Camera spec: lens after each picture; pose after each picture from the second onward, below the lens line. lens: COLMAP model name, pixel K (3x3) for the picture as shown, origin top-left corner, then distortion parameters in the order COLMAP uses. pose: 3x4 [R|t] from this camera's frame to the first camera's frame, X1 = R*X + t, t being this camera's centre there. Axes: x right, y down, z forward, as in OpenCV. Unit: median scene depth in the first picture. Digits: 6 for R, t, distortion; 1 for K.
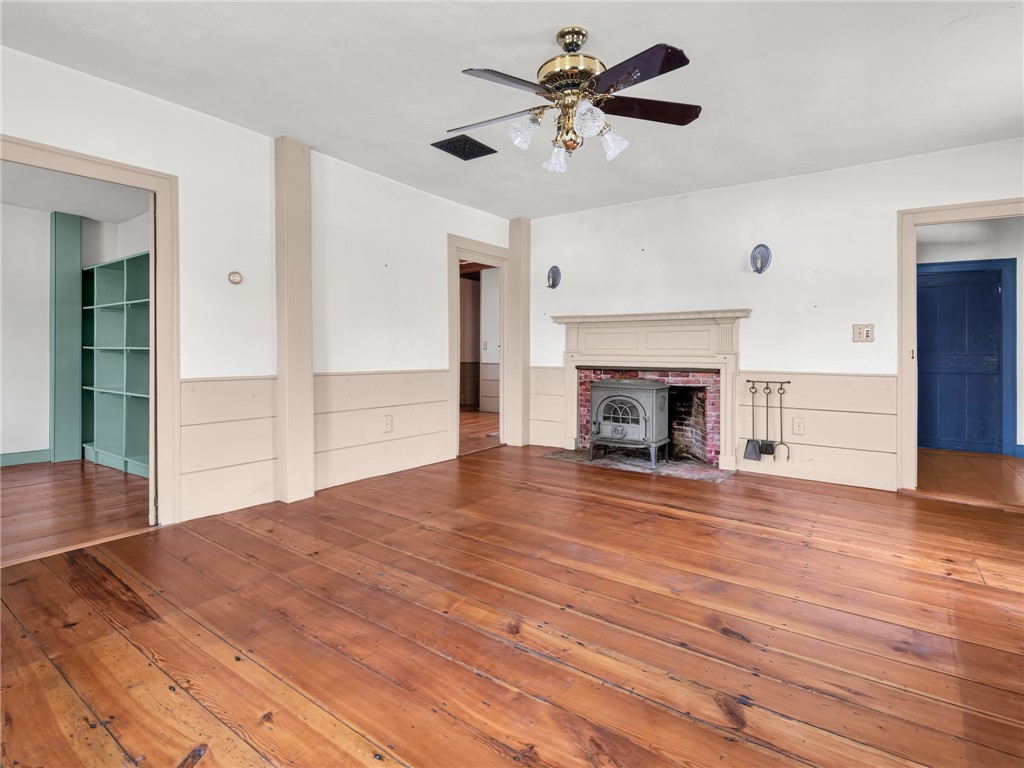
lens RADIAL K [[554.1, 0, 470.2], [0, 554.1, 361.6], [0, 0, 1]] dist [0.015024, -0.002996]
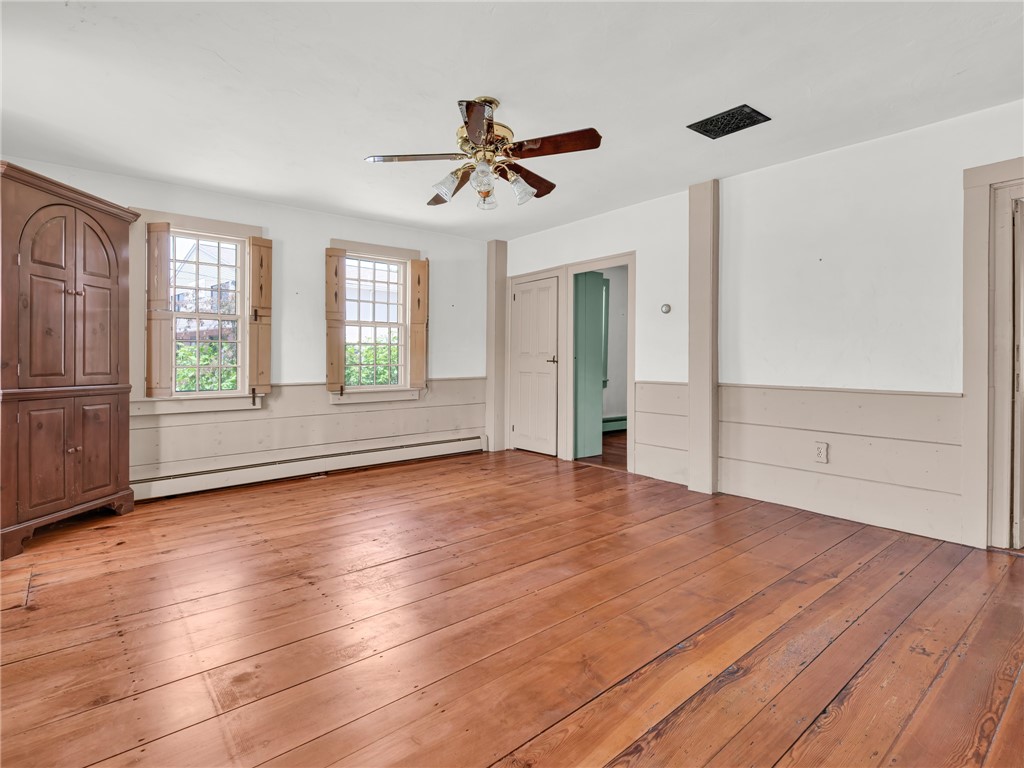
lens RADIAL K [[500.3, 0, 512.0], [0, 500.3, 384.0], [0, 0, 1]] dist [0.024433, -0.001446]
pose [[-0.213720, 0.045194, -0.975849, 0.695861], [-0.018809, 0.998554, 0.050365, -0.018876], [0.976714, 0.029119, -0.212561, 0.734878]]
